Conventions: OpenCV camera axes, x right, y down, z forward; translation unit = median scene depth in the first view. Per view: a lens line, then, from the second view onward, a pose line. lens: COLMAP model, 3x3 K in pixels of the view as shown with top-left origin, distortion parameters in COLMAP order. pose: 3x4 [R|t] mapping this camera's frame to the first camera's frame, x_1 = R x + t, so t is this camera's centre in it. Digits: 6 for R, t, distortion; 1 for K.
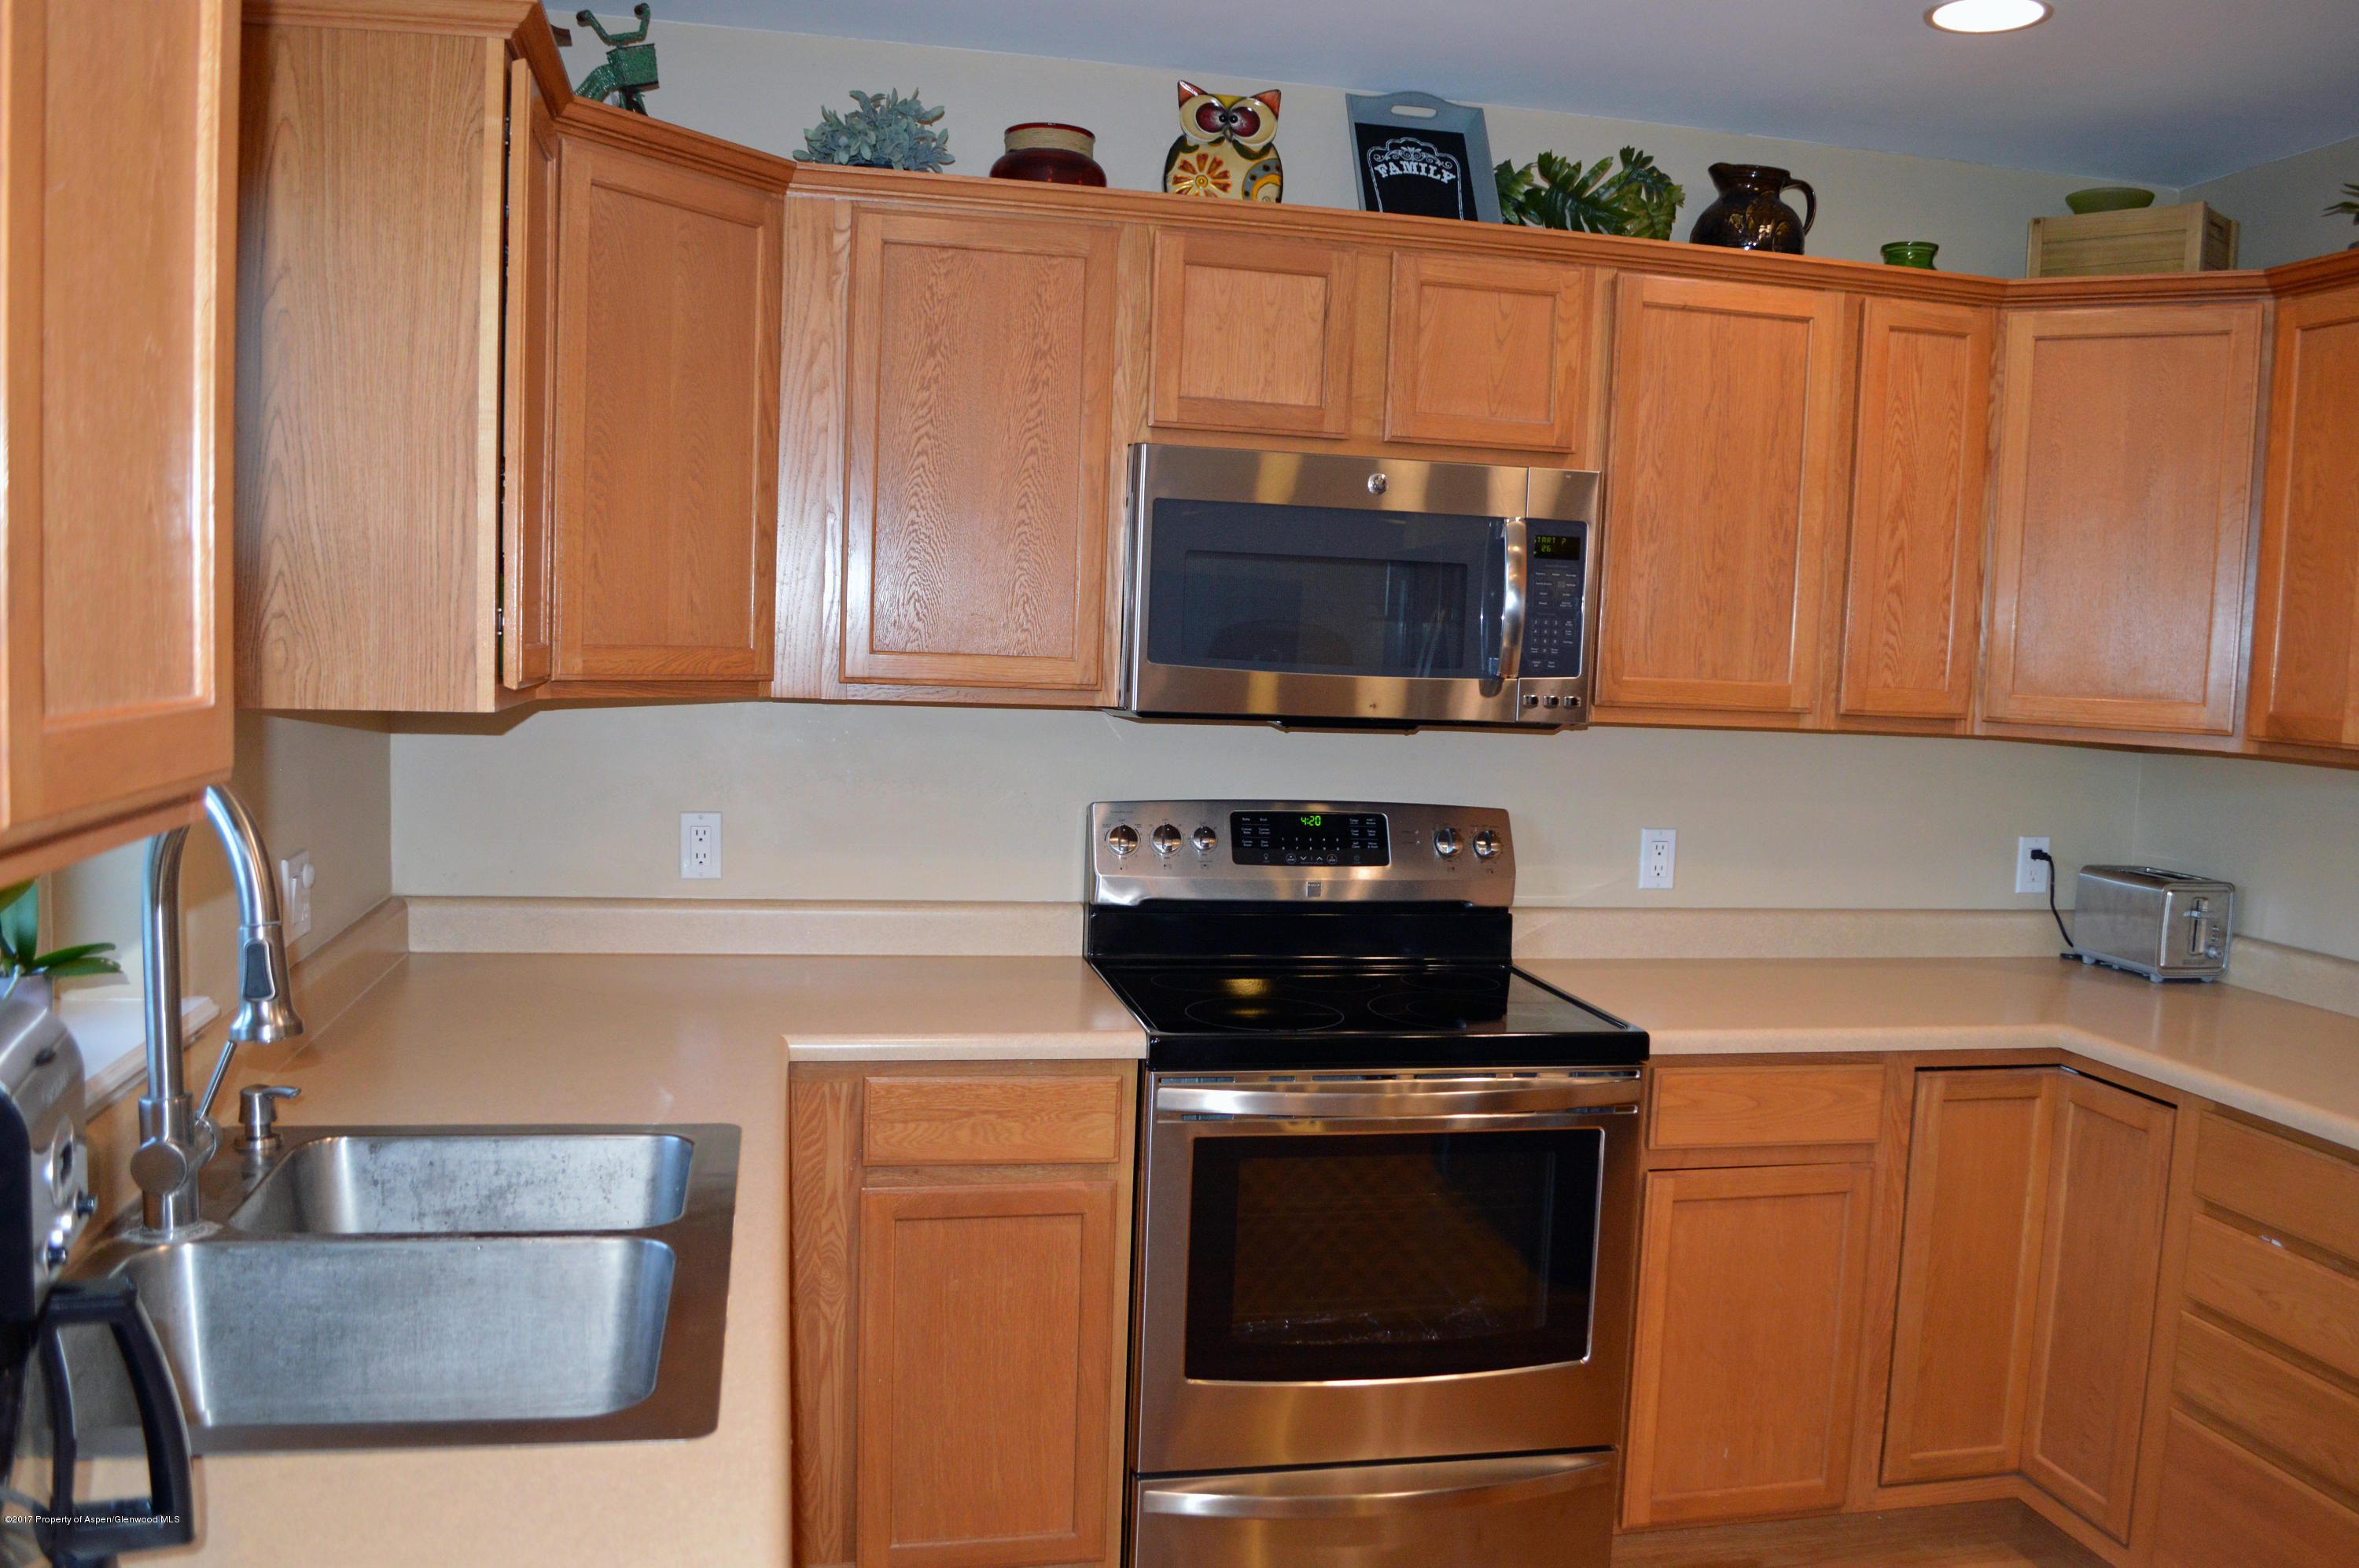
lens RADIAL K [[1882.5, 0, 1183.1], [0, 1882.5, 797.0], [0, 0, 1]] dist [-0.084175, 0.018220]
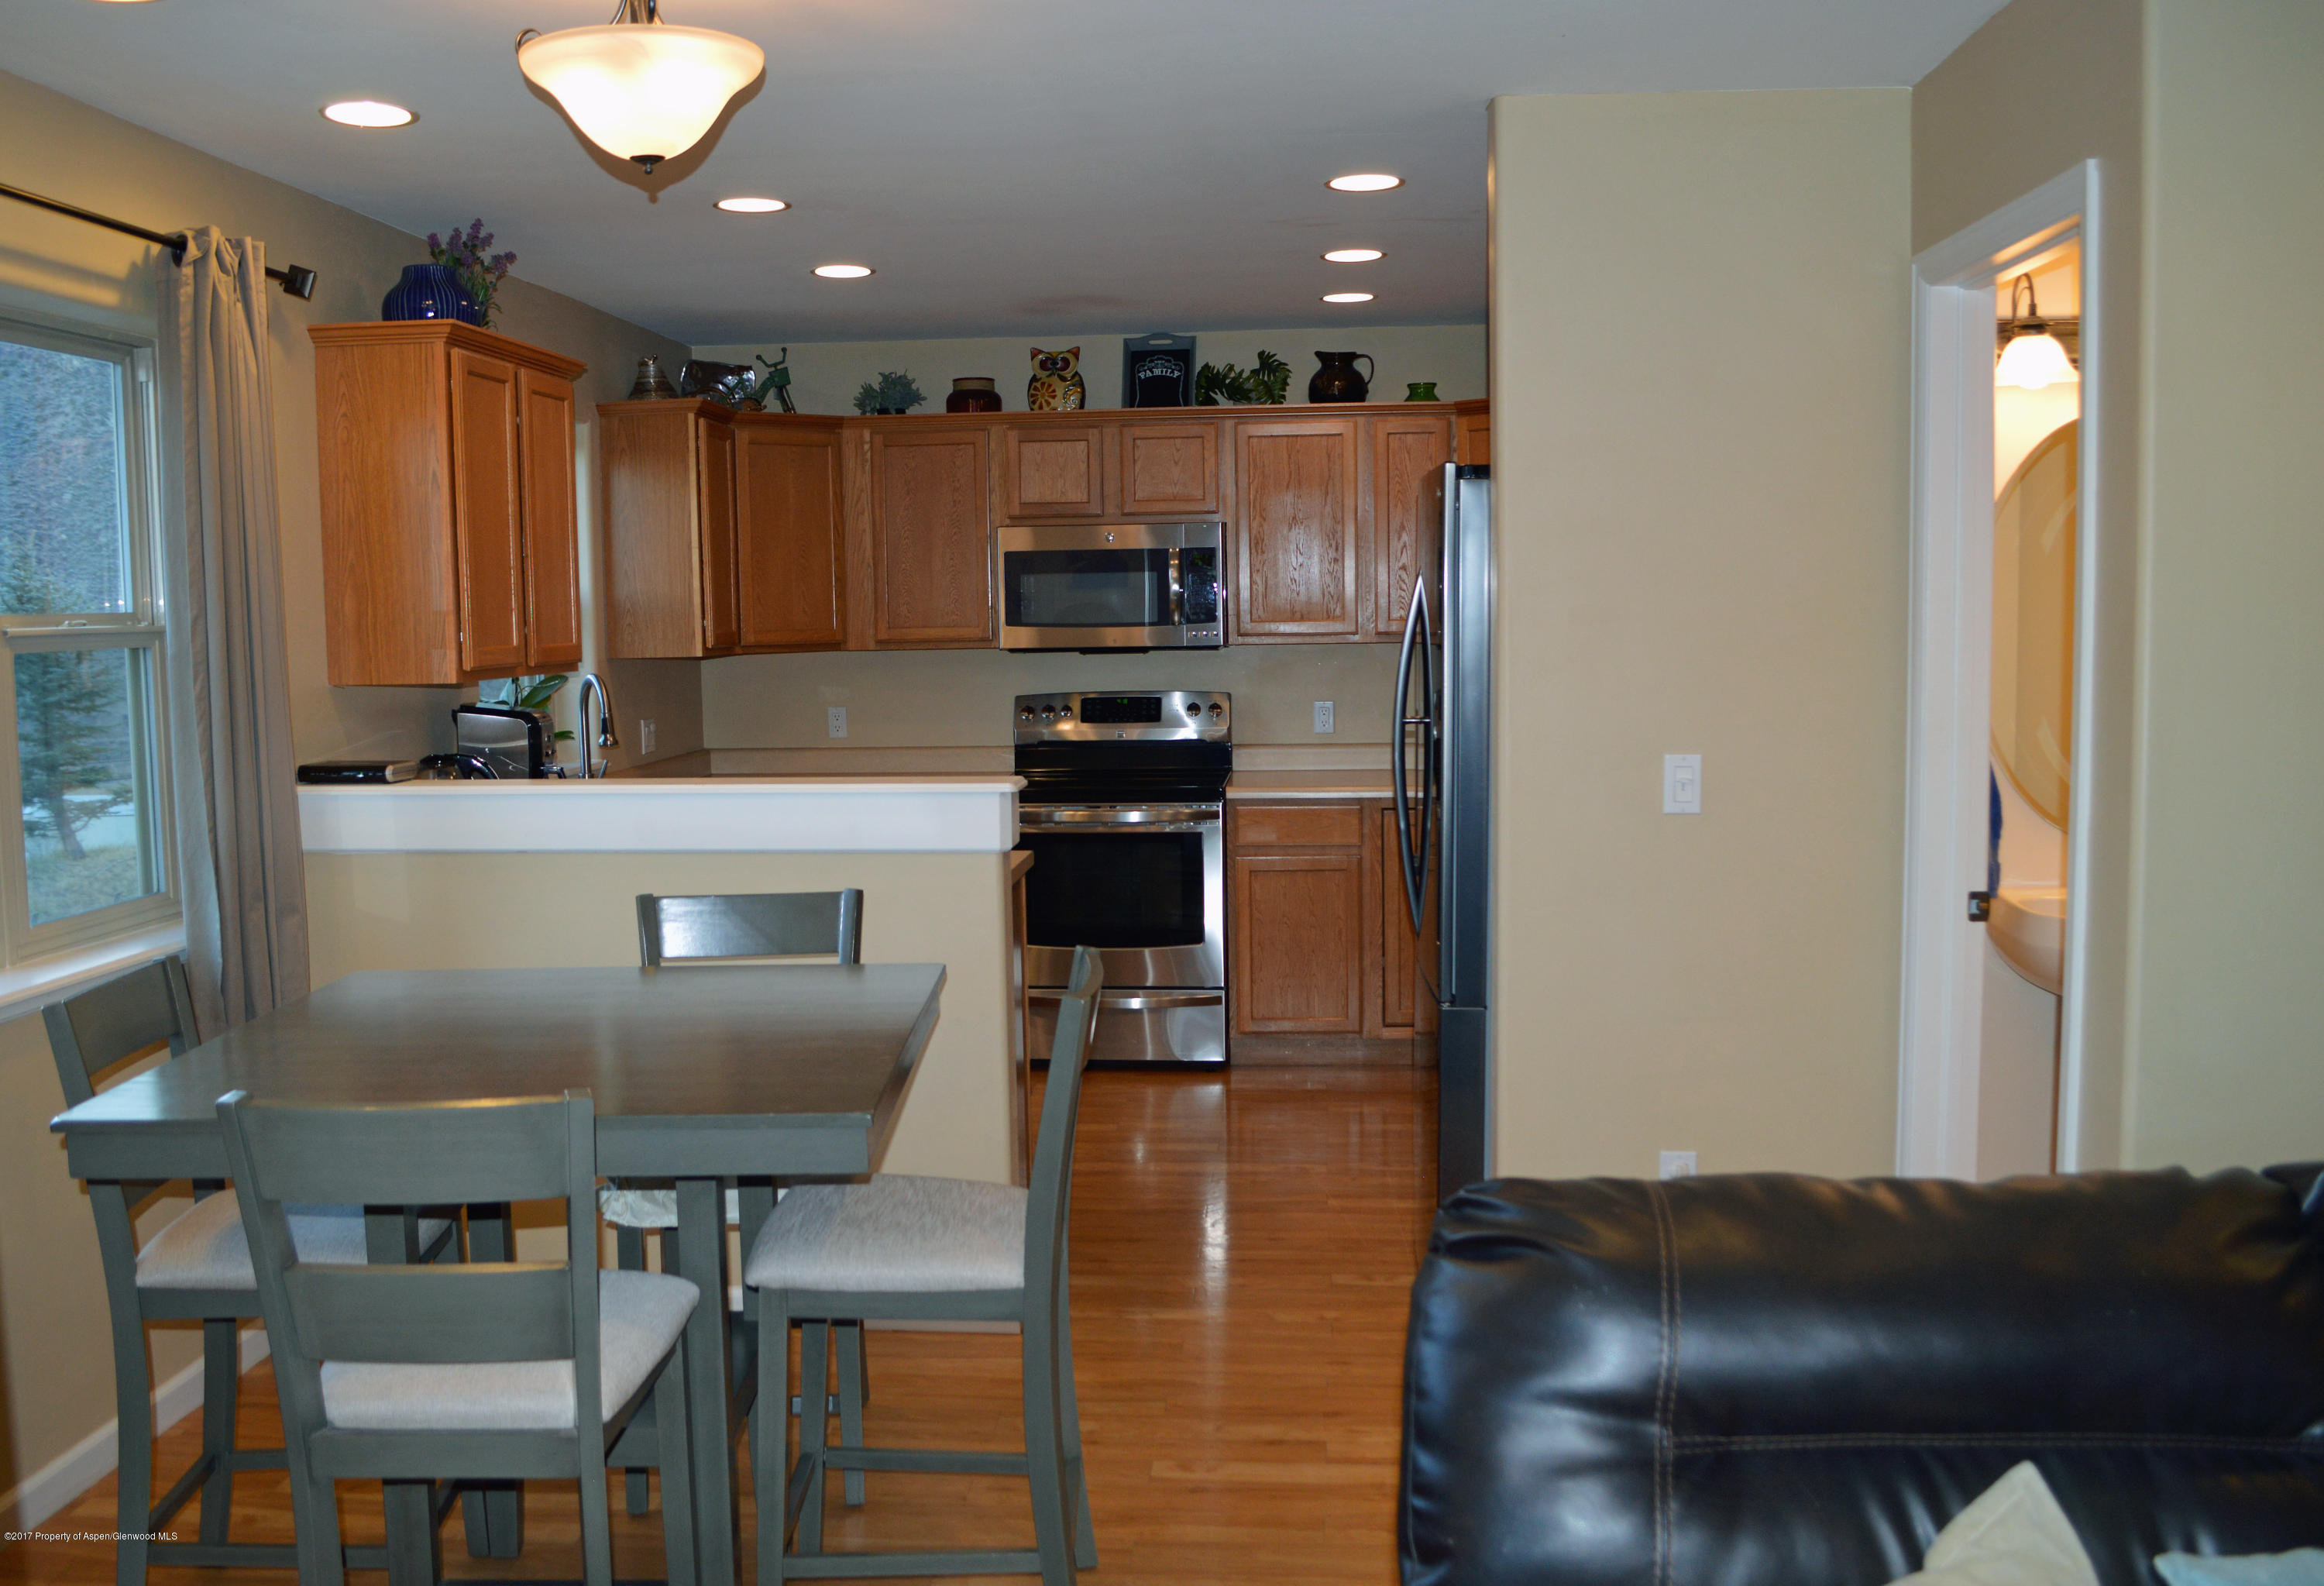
lens RADIAL K [[2051.1, 0, 1078.6], [0, 2051.1, 740.0], [0, 0, 1]] dist [-0.009395, 0.010060]
pose [[0.947121, -0.034412, -0.319027, 0.778848], [0.026395, 0.999219, -0.029420, 0.126729], [0.319790, 0.019443, 0.947289, -1.175476]]
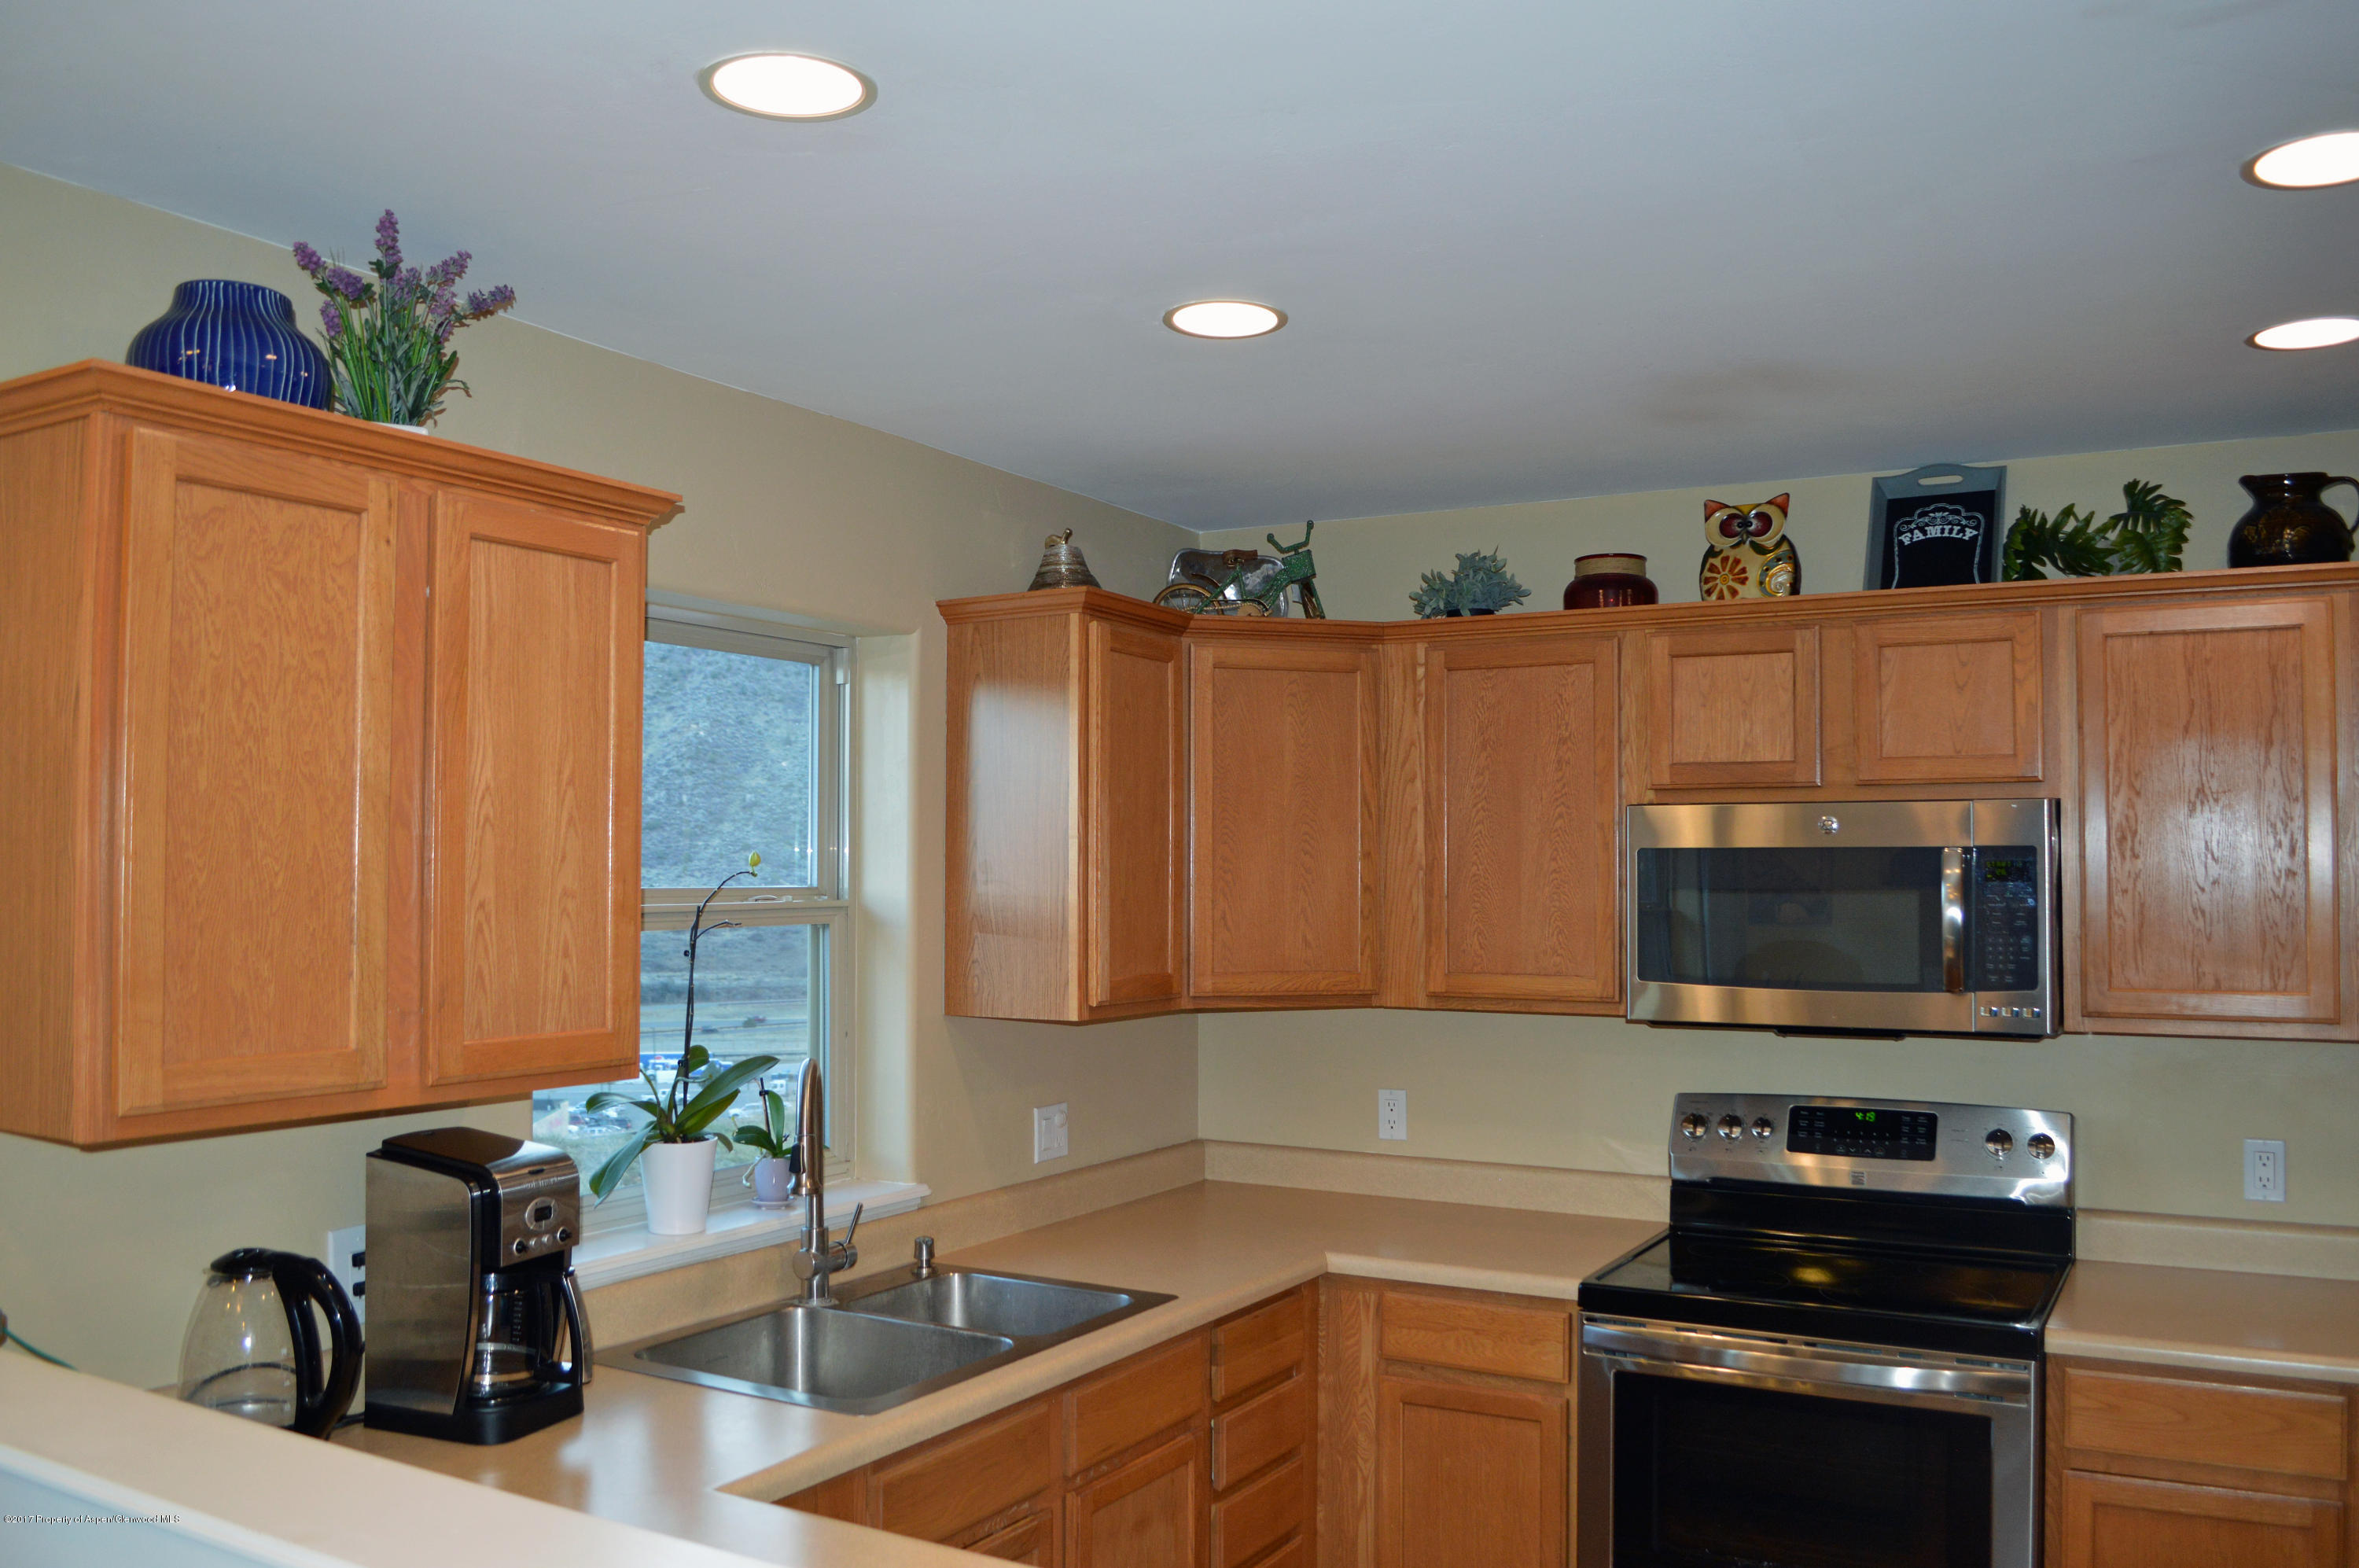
lens RADIAL K [[1882.5, 0, 1183.8], [0, 1882.5, 793.1], [0, 0, 1]] dist [-0.084175, 0.018220]
pose [[0.744554, -0.064132, -0.664474, 0.553622], [-0.032702, 0.990676, -0.132259, -0.019973], [0.666760, 0.120203, 0.735515, -0.113313]]
